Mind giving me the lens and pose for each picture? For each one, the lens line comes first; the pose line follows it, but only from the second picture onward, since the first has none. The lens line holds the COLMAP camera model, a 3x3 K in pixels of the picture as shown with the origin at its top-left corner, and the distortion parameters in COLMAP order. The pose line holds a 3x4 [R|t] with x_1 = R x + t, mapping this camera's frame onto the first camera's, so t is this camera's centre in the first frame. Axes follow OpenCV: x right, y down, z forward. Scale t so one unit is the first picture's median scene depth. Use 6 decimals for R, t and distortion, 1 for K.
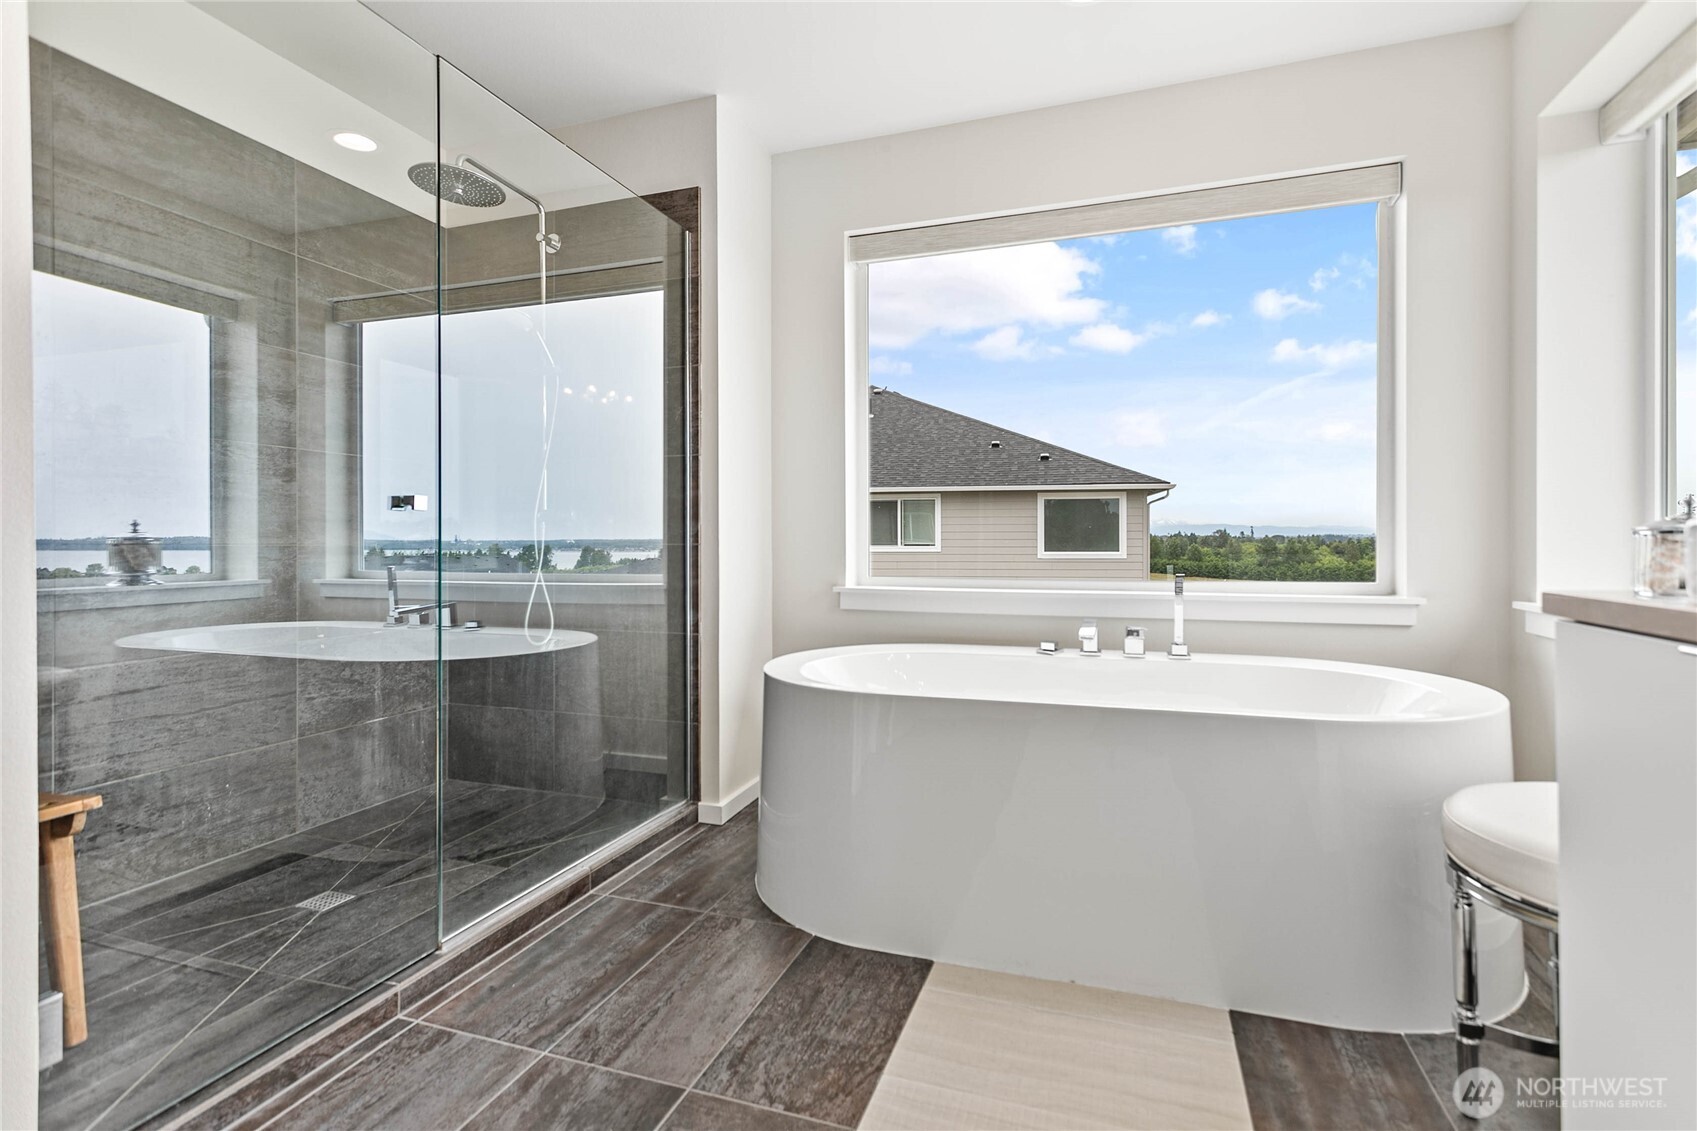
lens RADIAL K [[810.1, 0, 844.3], [0, 810.1, 542.7], [0, 0, 1]] dist [0.004291, 0.001276]
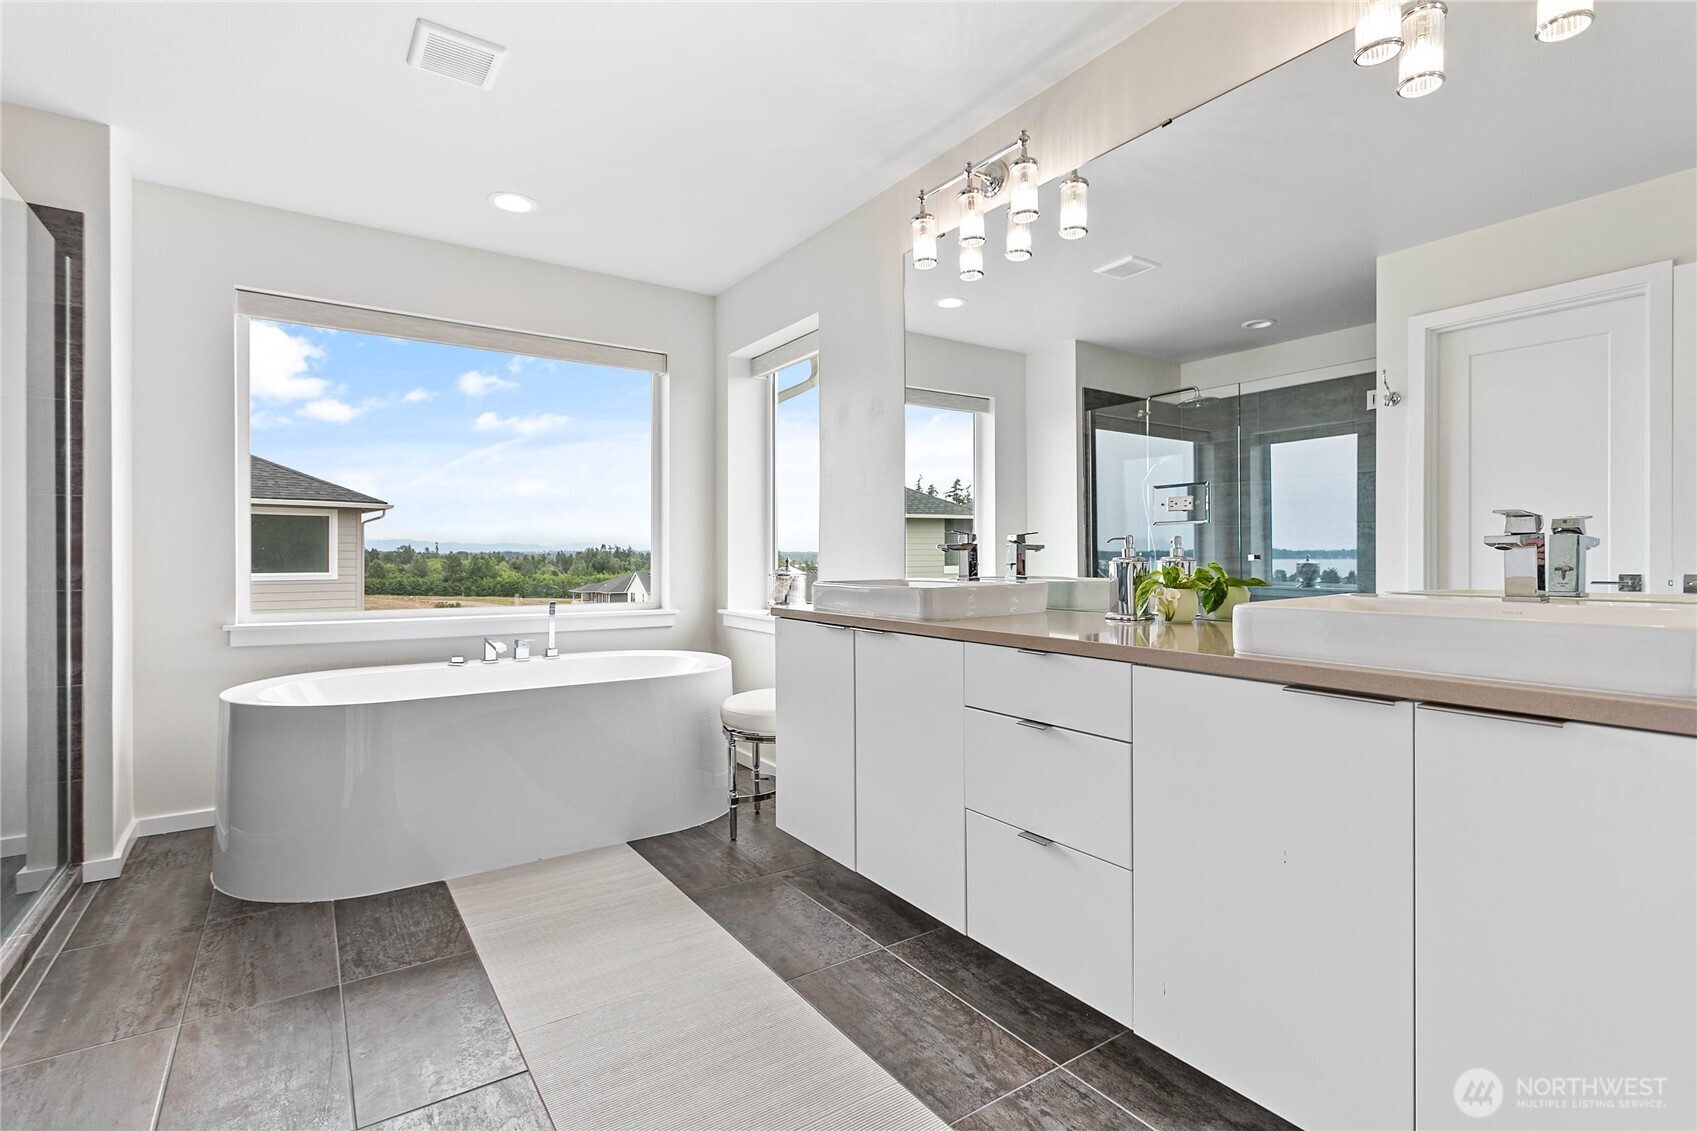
lens RADIAL K [[810.1, 0, 847.9], [0, 810.1, 561.1], [0, 0, 1]] dist [0.004291, 0.001276]
pose [[0.590345, -0.000591, 0.807151, -0.448952], [-0.002304, 0.999994, 0.002417, -0.039050], [-0.807148, -0.003286, 0.590341, -0.303246]]
